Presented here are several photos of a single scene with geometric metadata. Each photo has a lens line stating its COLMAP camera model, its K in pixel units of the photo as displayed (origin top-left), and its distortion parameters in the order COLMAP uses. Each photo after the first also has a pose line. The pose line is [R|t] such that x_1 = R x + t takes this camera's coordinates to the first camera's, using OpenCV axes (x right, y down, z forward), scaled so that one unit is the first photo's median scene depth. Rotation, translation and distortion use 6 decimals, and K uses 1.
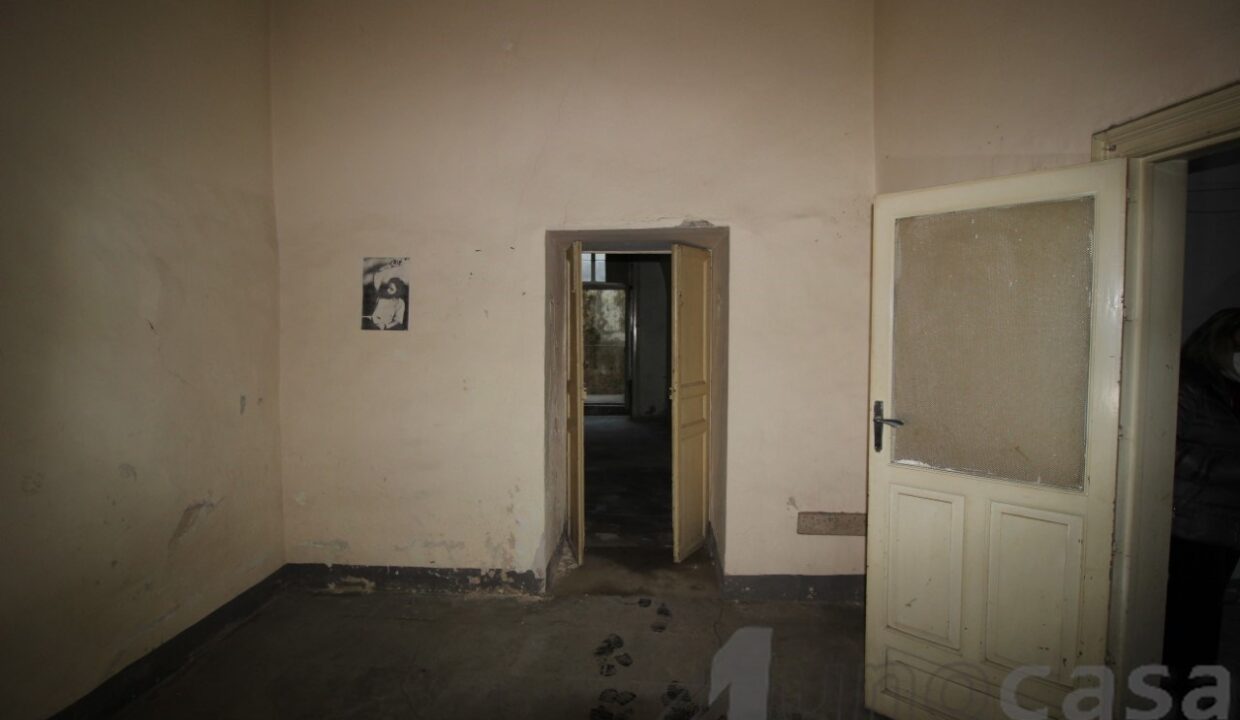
lens RADIAL K [[571.9, 0, 623.6], [0, 571.9, 354.1], [0, 0, 1]] dist [-0.006910, -0.006335]
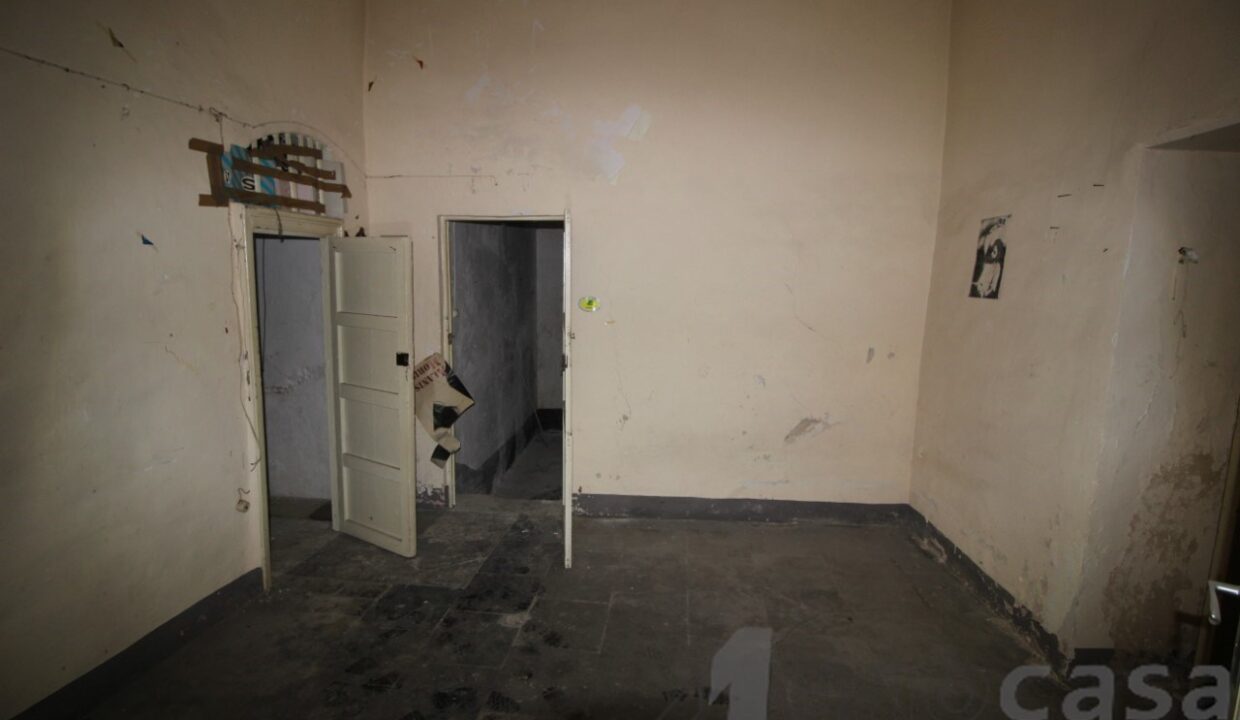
lens RADIAL K [[571.9, 0, 623.5], [0, 571.9, 357.6], [0, 0, 1]] dist [-0.006910, -0.006335]
pose [[0.022498, 0.134045, -0.990720, 0.511467], [-0.068747, 0.988832, 0.132229, -0.030213], [0.997380, 0.065134, 0.031462, 0.421553]]
